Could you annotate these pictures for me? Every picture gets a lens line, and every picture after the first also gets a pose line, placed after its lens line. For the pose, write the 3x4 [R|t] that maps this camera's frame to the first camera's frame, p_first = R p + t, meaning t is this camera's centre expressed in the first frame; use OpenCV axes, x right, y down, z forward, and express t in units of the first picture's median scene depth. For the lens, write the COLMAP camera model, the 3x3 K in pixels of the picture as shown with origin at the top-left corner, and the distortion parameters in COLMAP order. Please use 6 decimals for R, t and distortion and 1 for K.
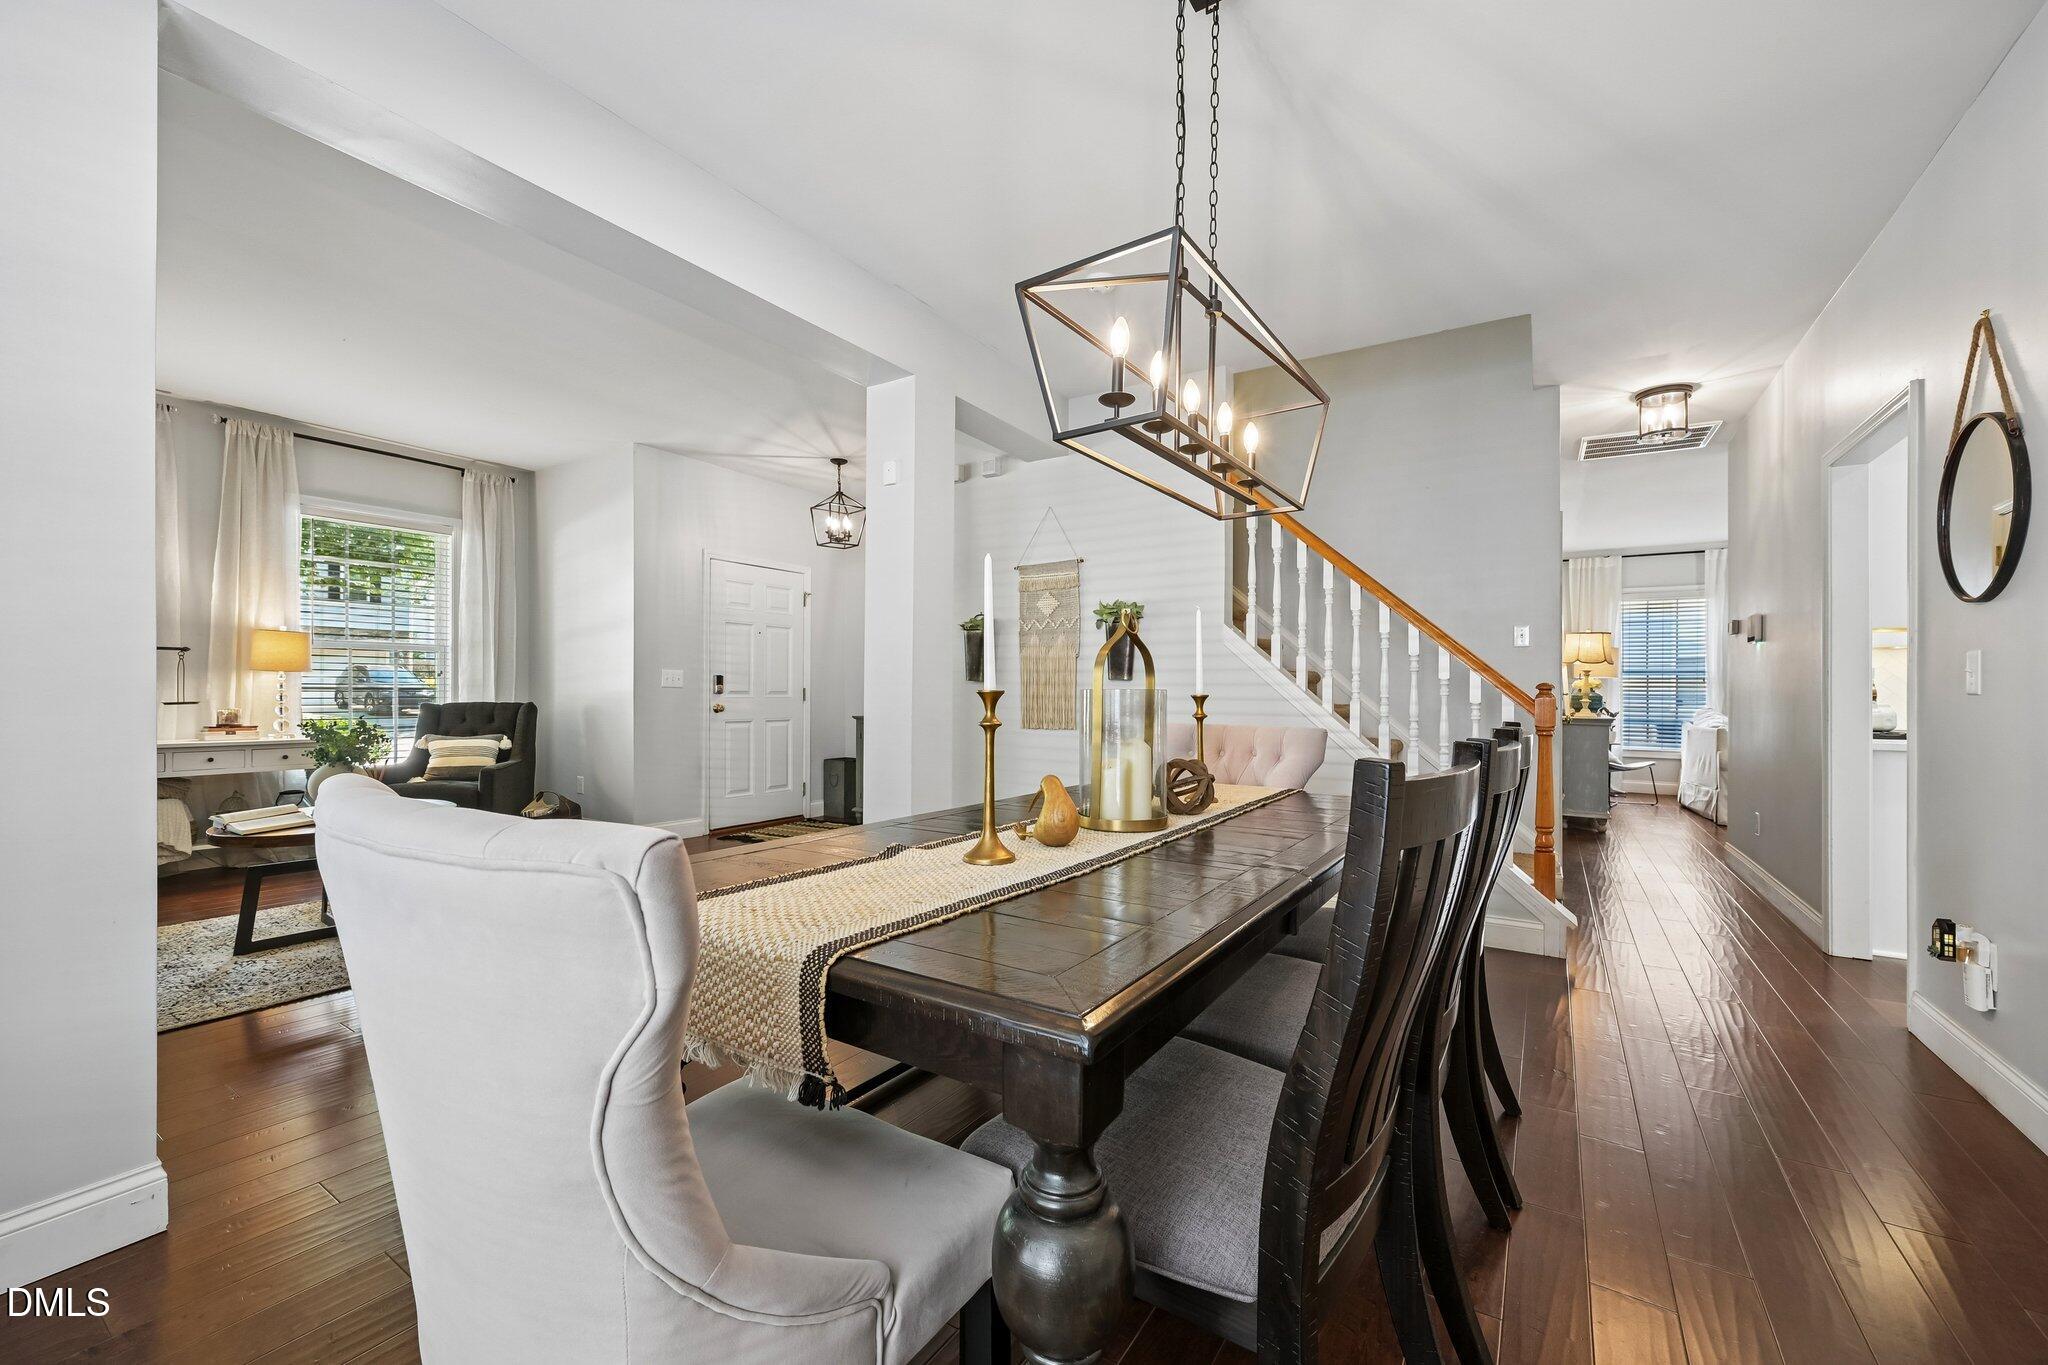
lens RADIAL K [[815.4, 0, 1032.9], [0, 815.4, 696.7], [0, 0, 1]] dist [-0.012192, -0.000410]
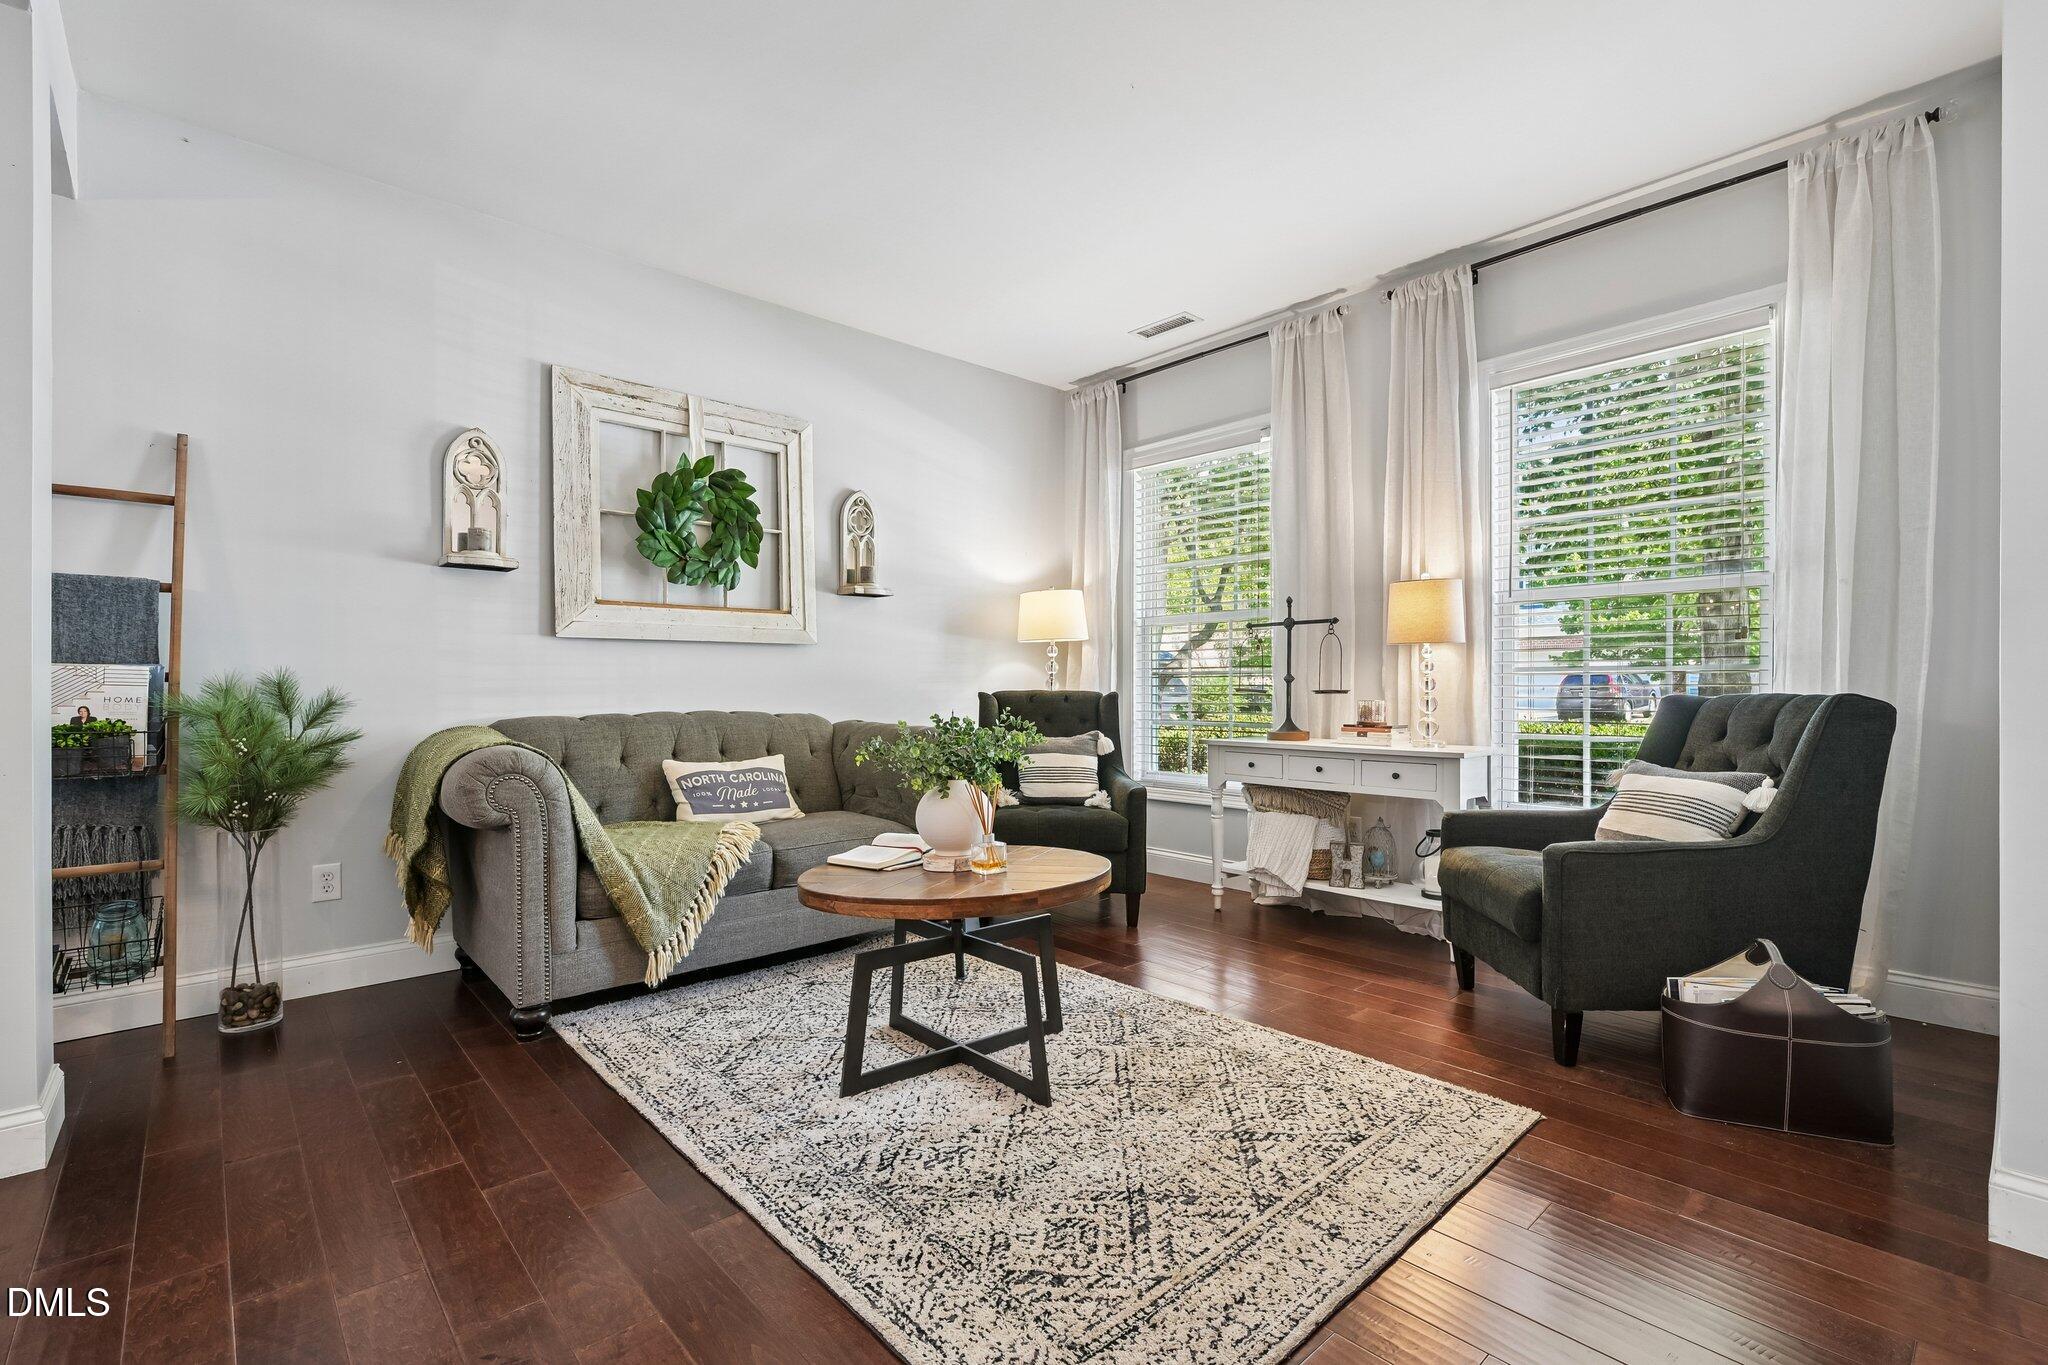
lens RADIAL K [[913.0, 0, 1015.9], [0, 913.0, 694.5], [0, 0, 1]] dist [0.001228, 0.000004]
pose [[-0.270542, 0.002360, -0.962705, -0.113350], [-0.002930, 0.999990, 0.003275, 0.006625], [0.962704, 0.003707, -0.270532, 0.735227]]
